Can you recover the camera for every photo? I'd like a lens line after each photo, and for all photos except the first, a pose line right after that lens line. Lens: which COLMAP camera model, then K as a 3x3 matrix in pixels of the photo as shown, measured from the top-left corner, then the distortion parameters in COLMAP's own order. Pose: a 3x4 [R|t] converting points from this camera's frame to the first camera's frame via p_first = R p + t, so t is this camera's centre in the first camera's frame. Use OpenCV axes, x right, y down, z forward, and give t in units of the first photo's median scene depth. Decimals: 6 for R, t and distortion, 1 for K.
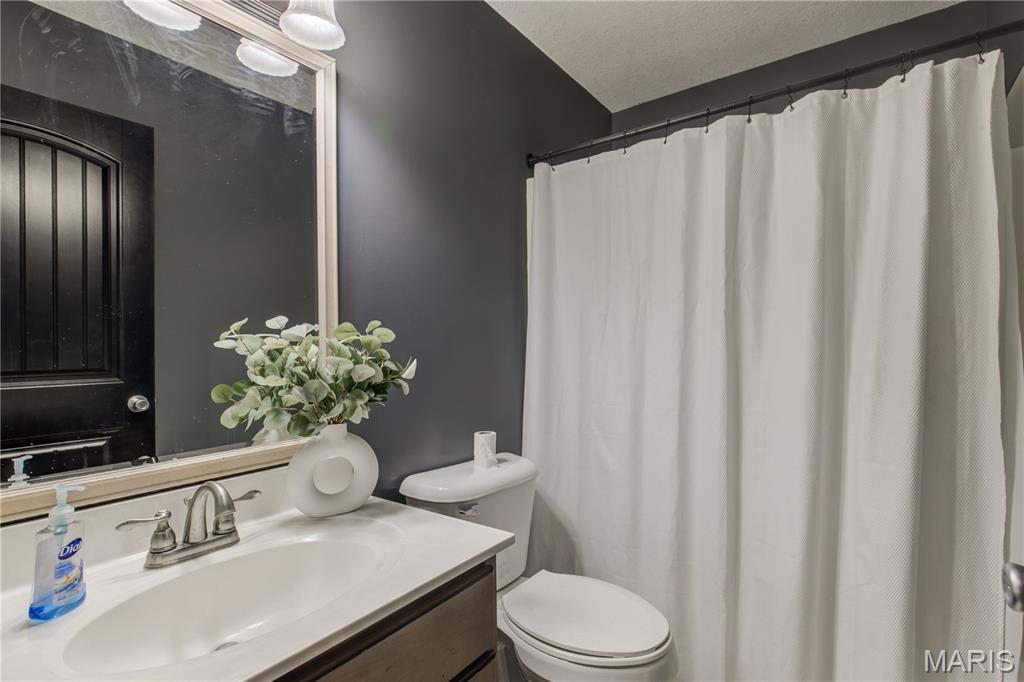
lens RADIAL K [[483.5, 0, 513.6], [0, 483.5, 346.0], [0, 0, 1]] dist [-0.002781, 0.000129]
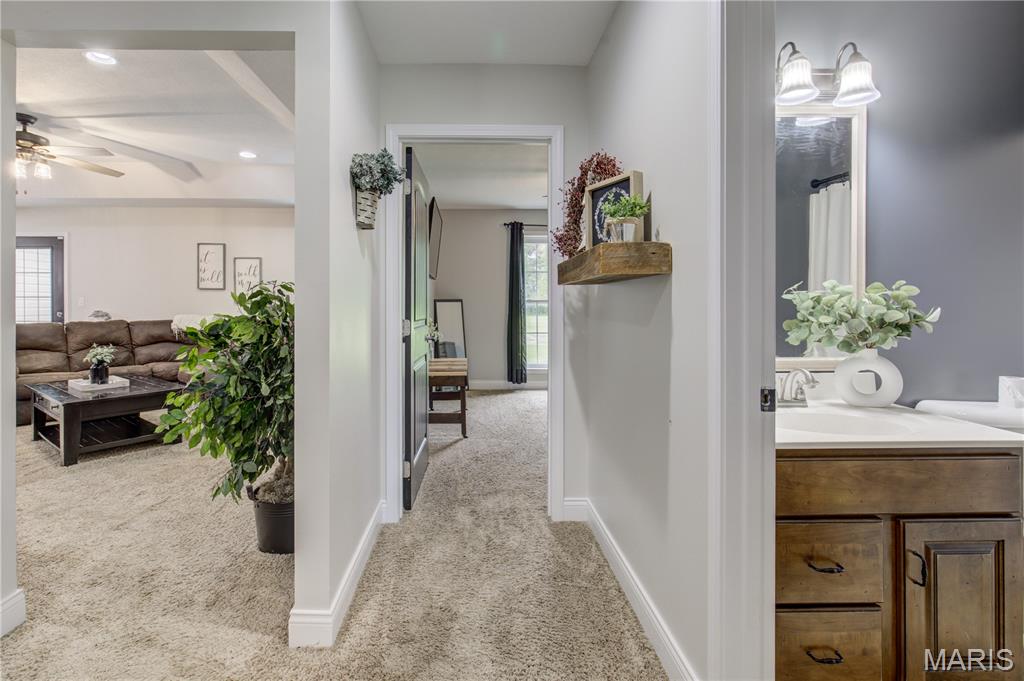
lens RADIAL K [[483.5, 0, 478.5], [0, 483.5, 304.5], [0, 0, 1]] dist [-0.002781, 0.000129]
pose [[0.624234, 0.010963, -0.781161, 0.053344], [-0.007694, 0.999939, 0.007885, 0.018495], [0.781200, 0.001088, 0.624280, -0.927140]]
